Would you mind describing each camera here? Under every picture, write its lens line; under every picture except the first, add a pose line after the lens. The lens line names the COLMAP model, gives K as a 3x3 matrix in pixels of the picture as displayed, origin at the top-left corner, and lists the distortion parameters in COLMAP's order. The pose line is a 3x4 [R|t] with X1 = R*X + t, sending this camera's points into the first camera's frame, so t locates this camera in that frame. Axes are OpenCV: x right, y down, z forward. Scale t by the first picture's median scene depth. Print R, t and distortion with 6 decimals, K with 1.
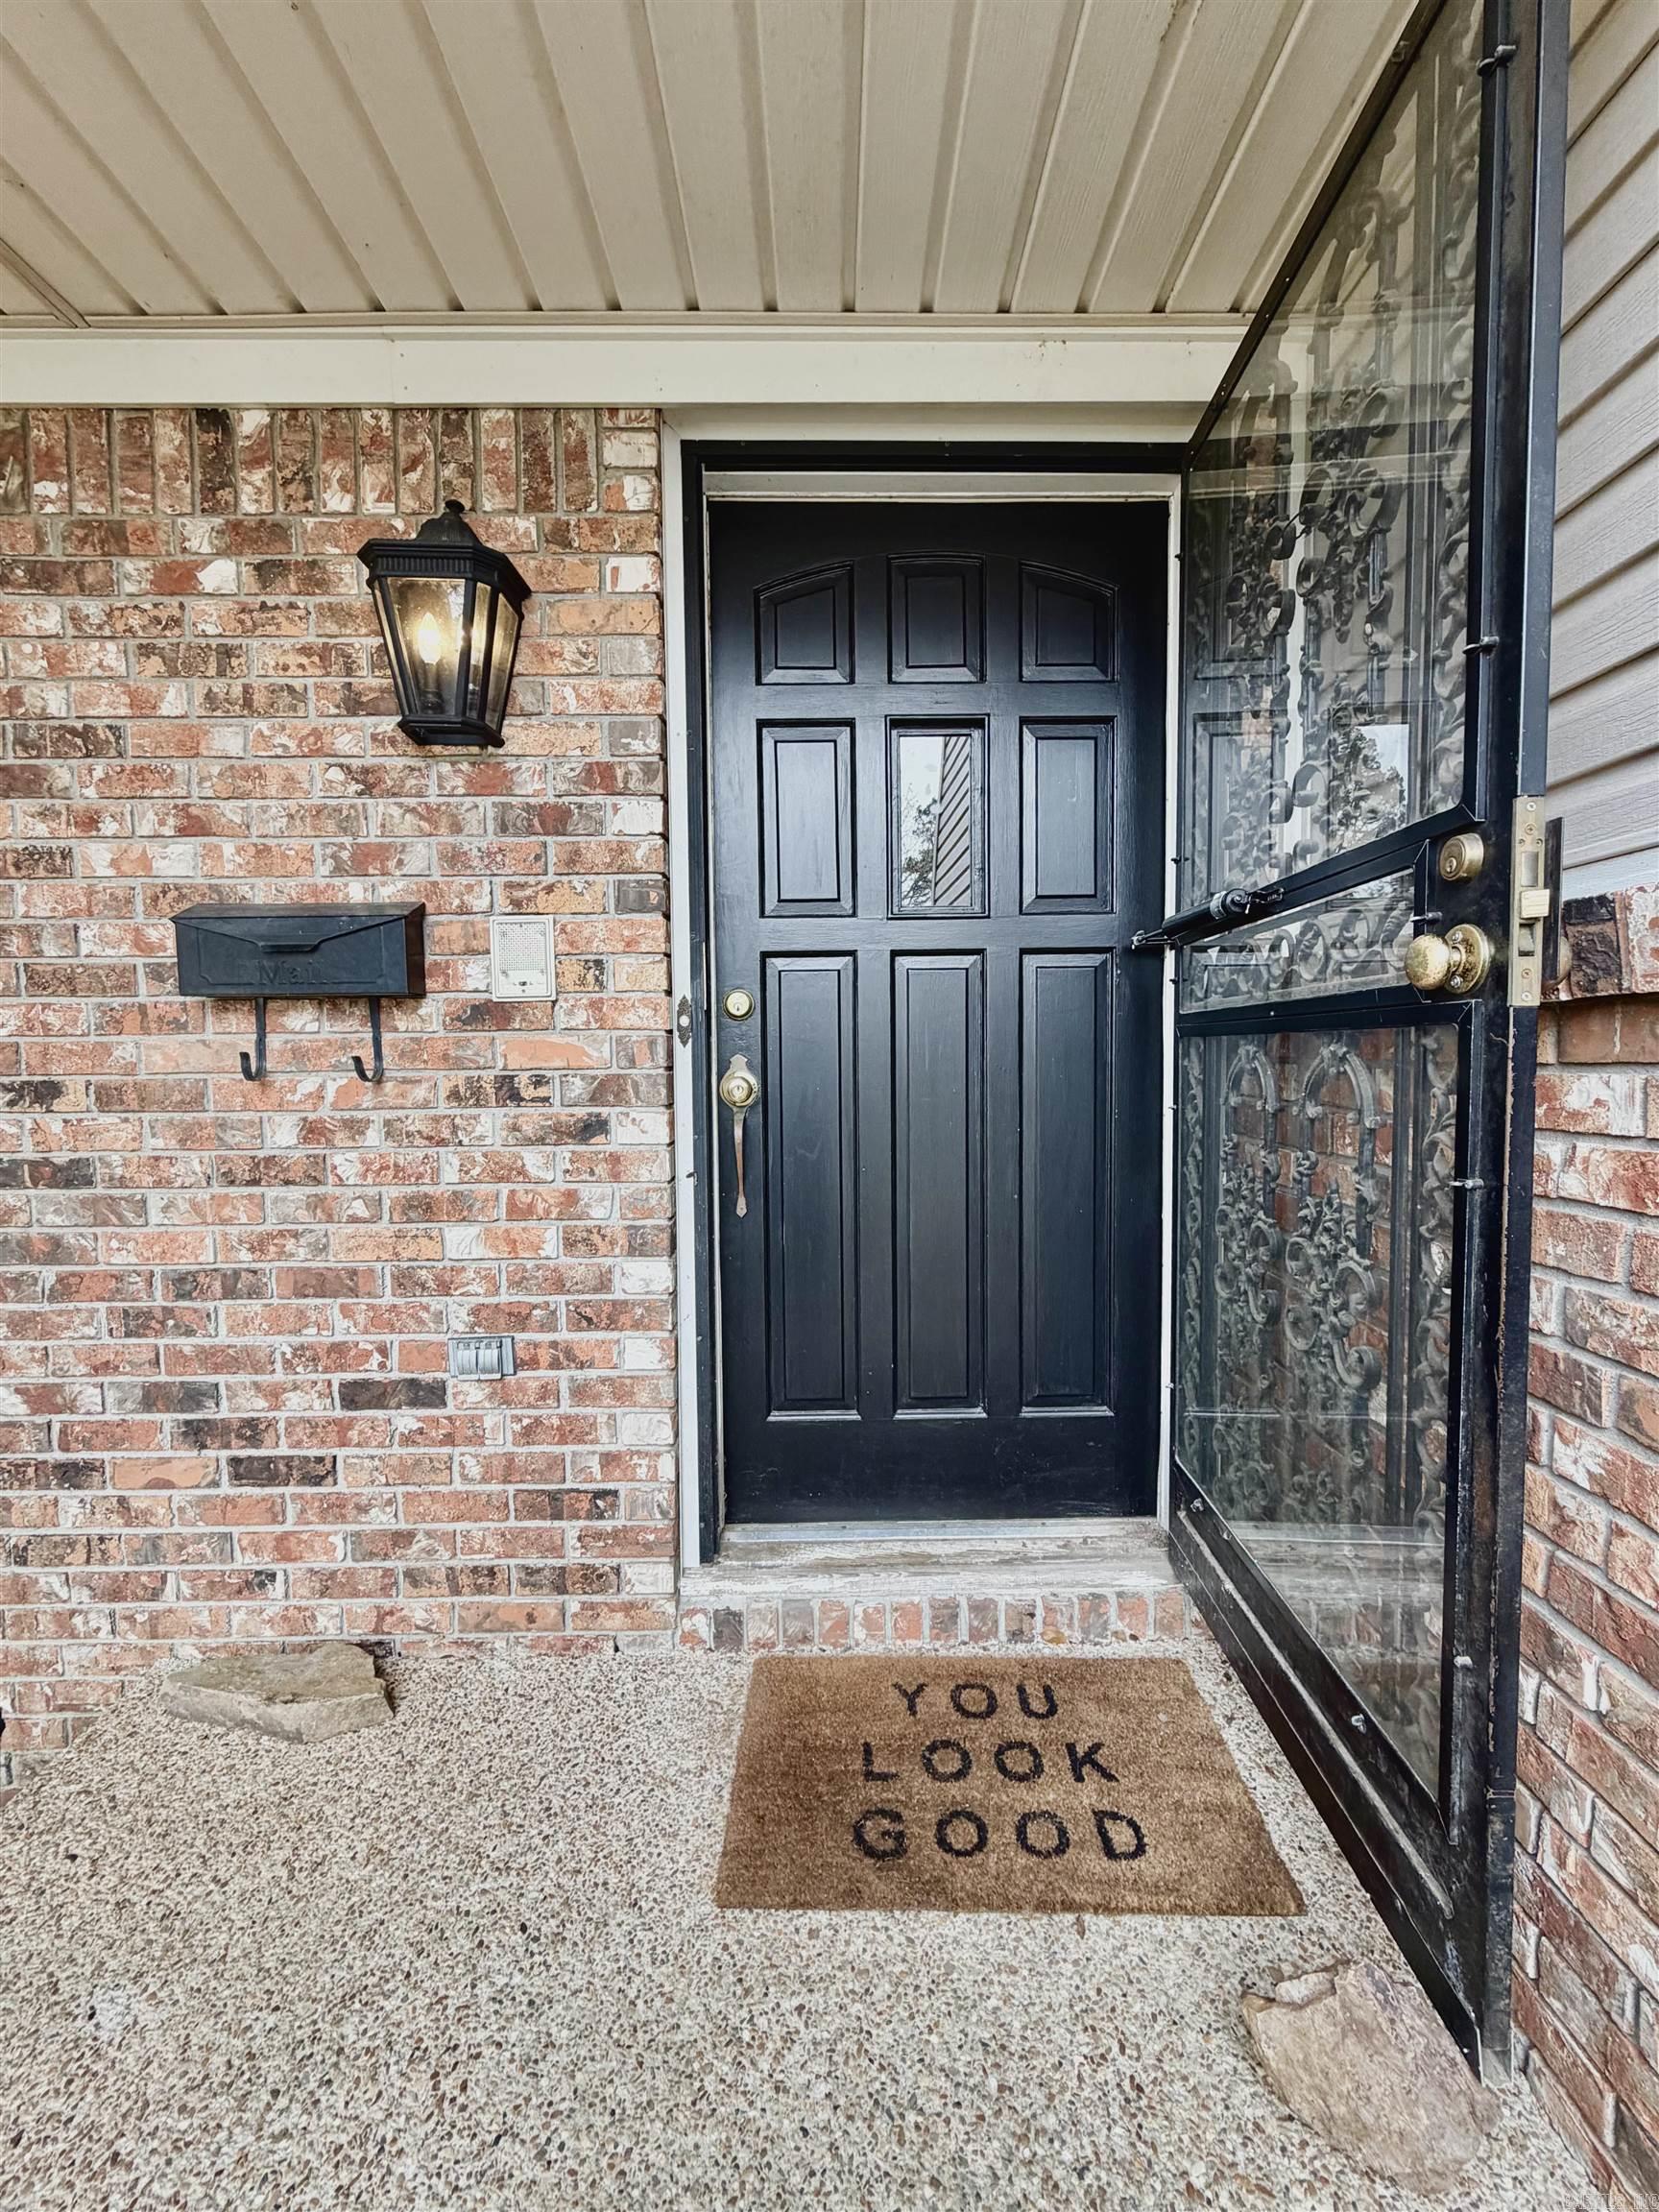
lens RADIAL K [[886.7, 0, 834.8], [0, 886.7, 1105.4], [0, 0, 1]] dist [-0.001310, -0.000745]
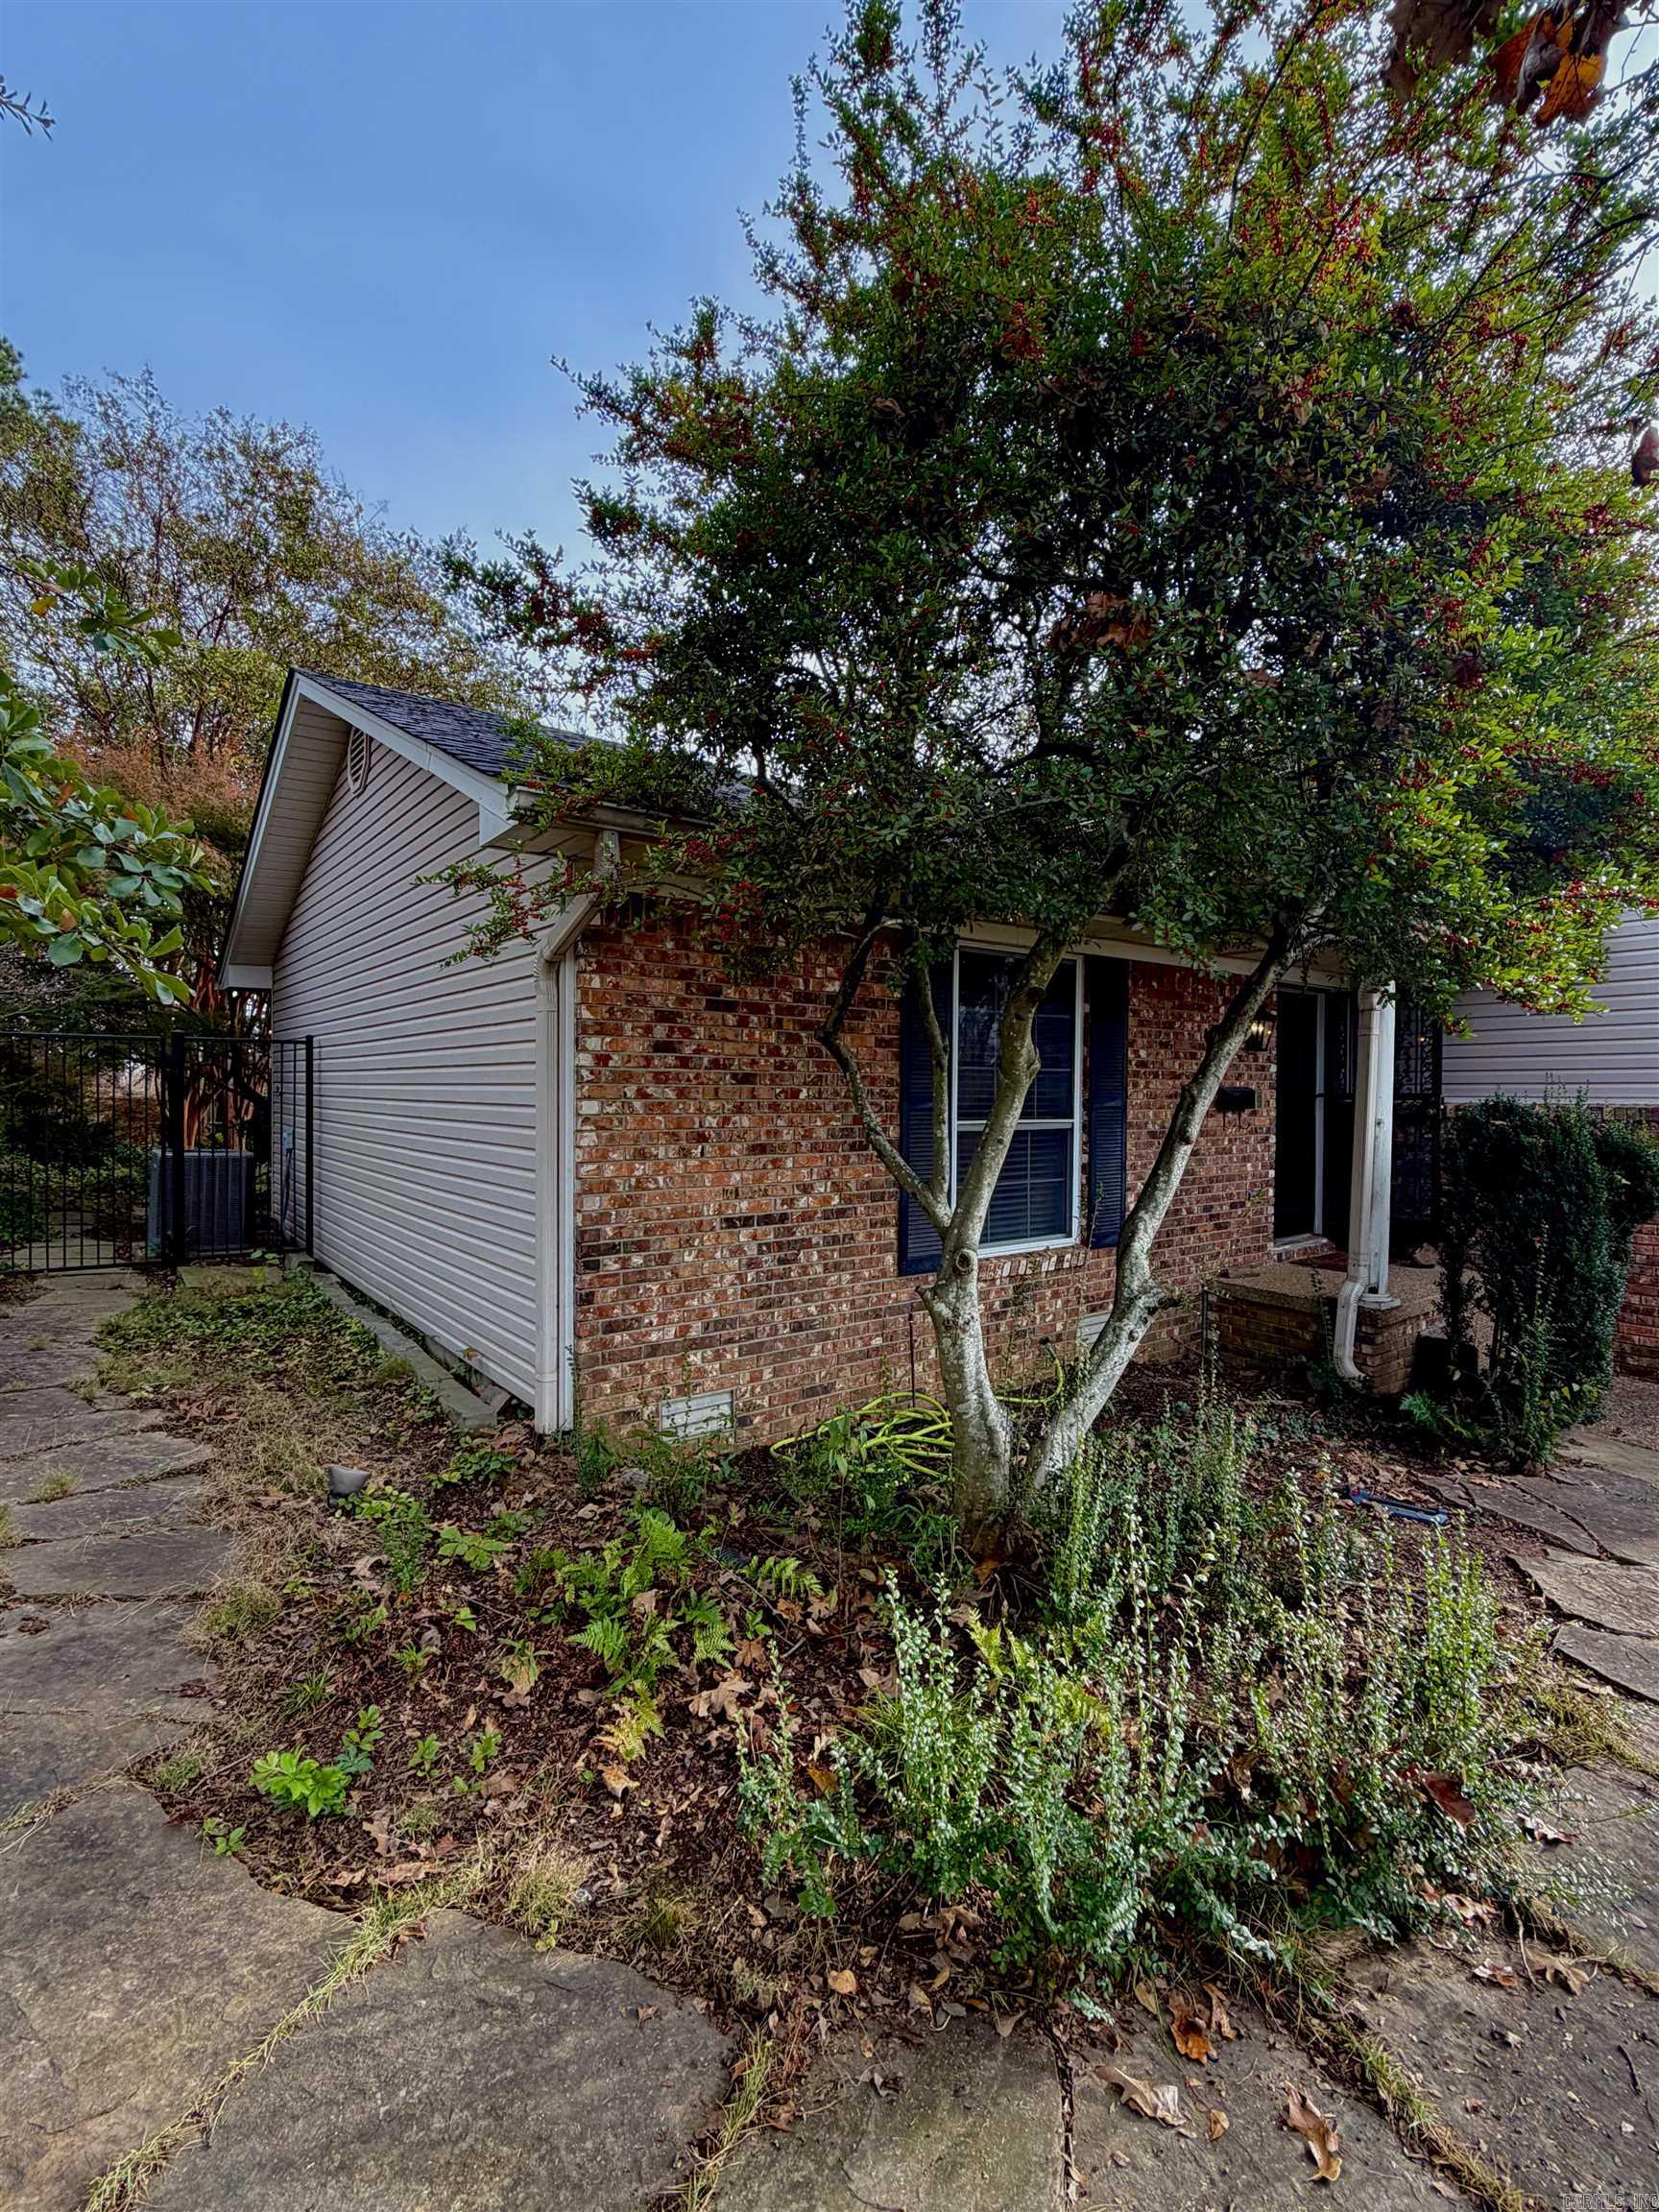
lens RADIAL K [[1026.0, 0, 829.0], [0, 1026.0, 1094.7], [0, 0, 1]] dist [-0.002719, -0.000488]
pose [[0.799352, 0.010737, 0.600767, -4.857029], [0.018309, 0.998941, -0.042214, -0.017135], [-0.600584, 0.044743, 0.798308, -1.670098]]
